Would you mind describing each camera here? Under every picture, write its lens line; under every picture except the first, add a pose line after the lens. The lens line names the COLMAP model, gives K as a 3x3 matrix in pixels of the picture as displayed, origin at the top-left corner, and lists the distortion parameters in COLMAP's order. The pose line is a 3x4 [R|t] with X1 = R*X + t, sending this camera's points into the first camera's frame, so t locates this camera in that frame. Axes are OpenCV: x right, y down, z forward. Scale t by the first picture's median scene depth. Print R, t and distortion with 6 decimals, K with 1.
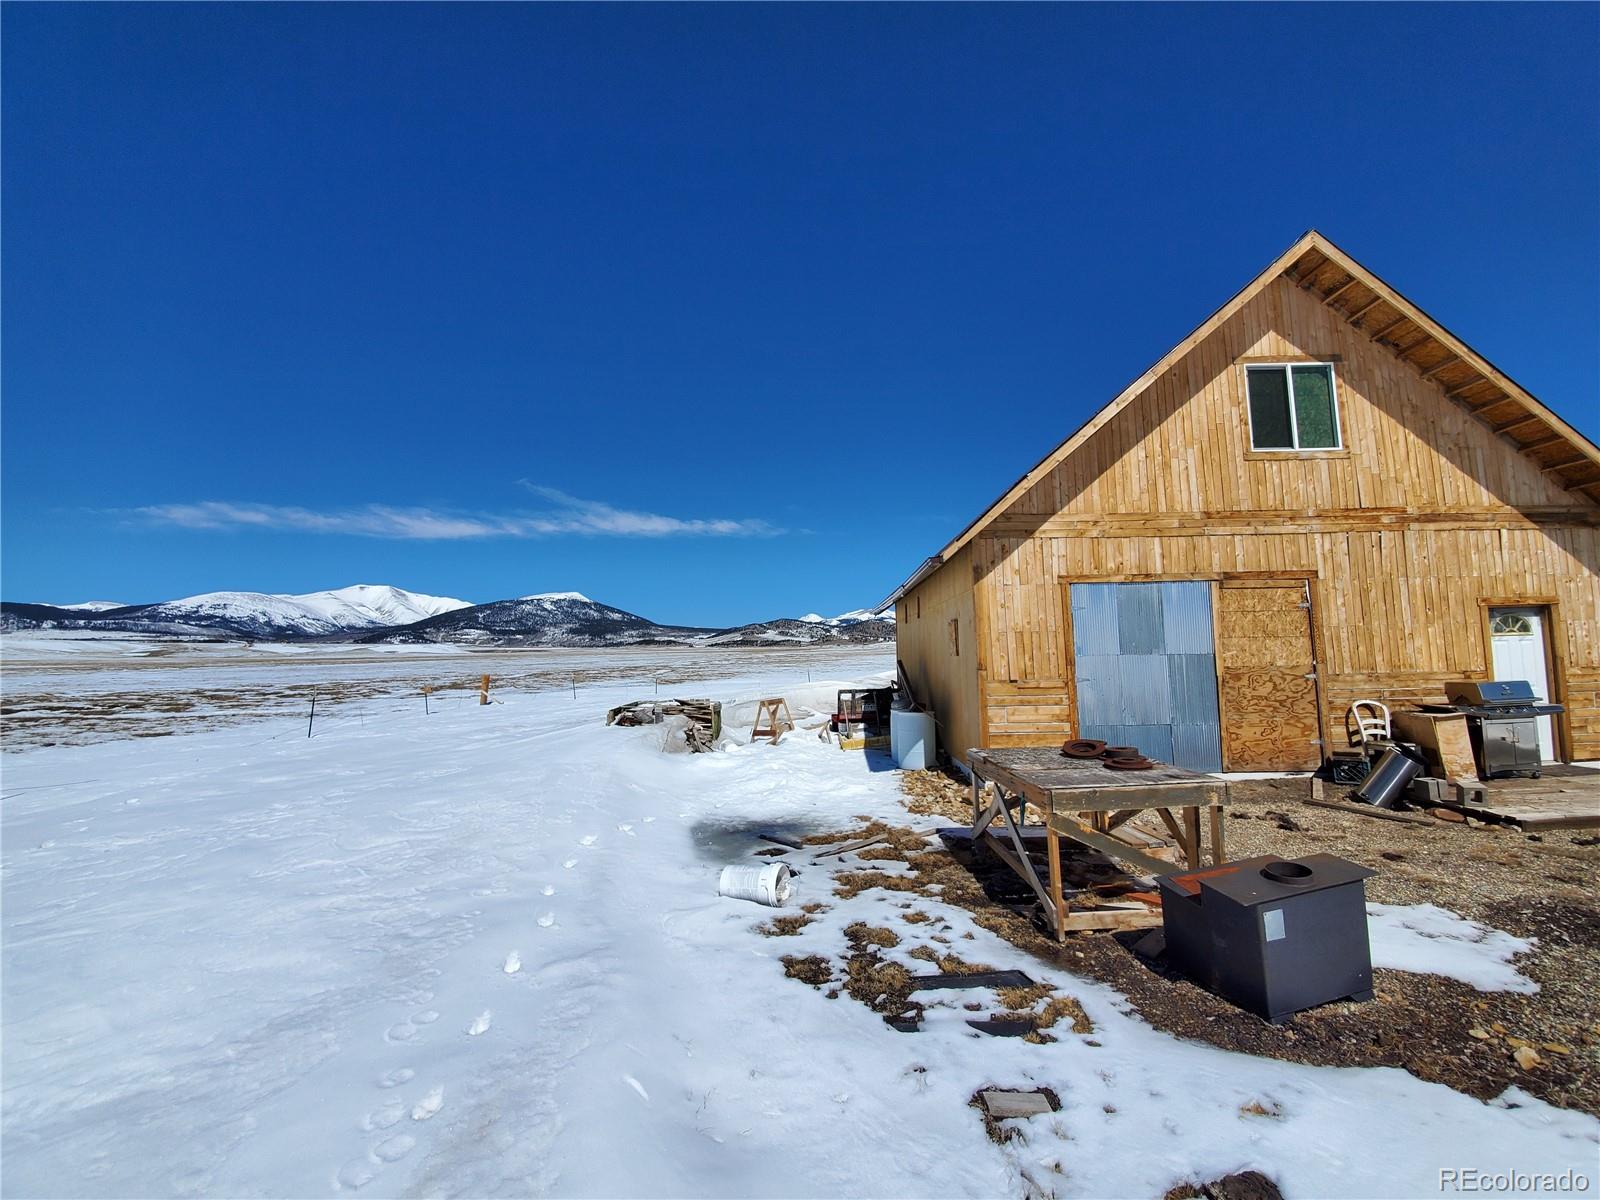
lens RADIAL K [[632.9, 0, 820.1], [0, 632.9, 600.4], [0, 0, 1]] dist [0.009778, -0.016092]
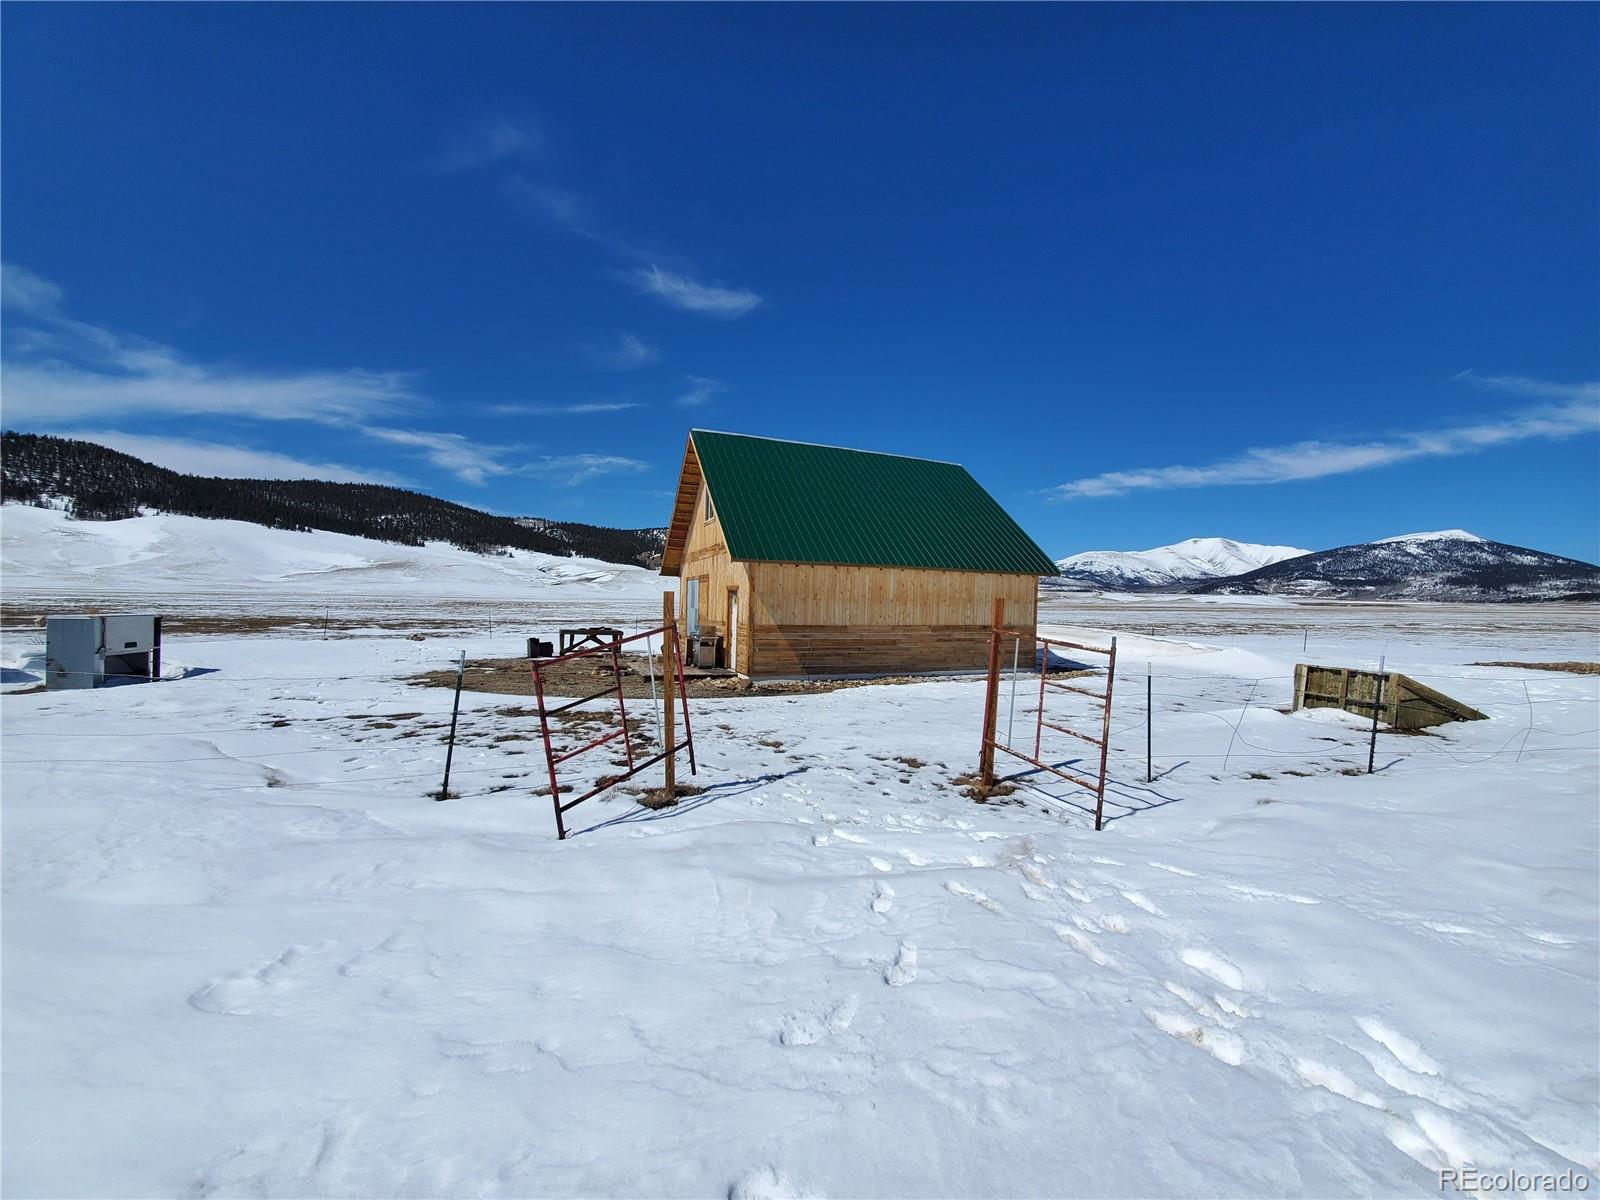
lens RADIAL K [[632.9, 0, 820.1], [0, 632.9, 600.4], [0, 0, 1]] dist [0.009778, -0.016092]
pose [[0.395150, 0.021519, -0.918364, 3.028068], [0.049752, 0.997757, 0.044786, -0.035019], [0.917268, -0.063388, 0.393193, 0.461540]]
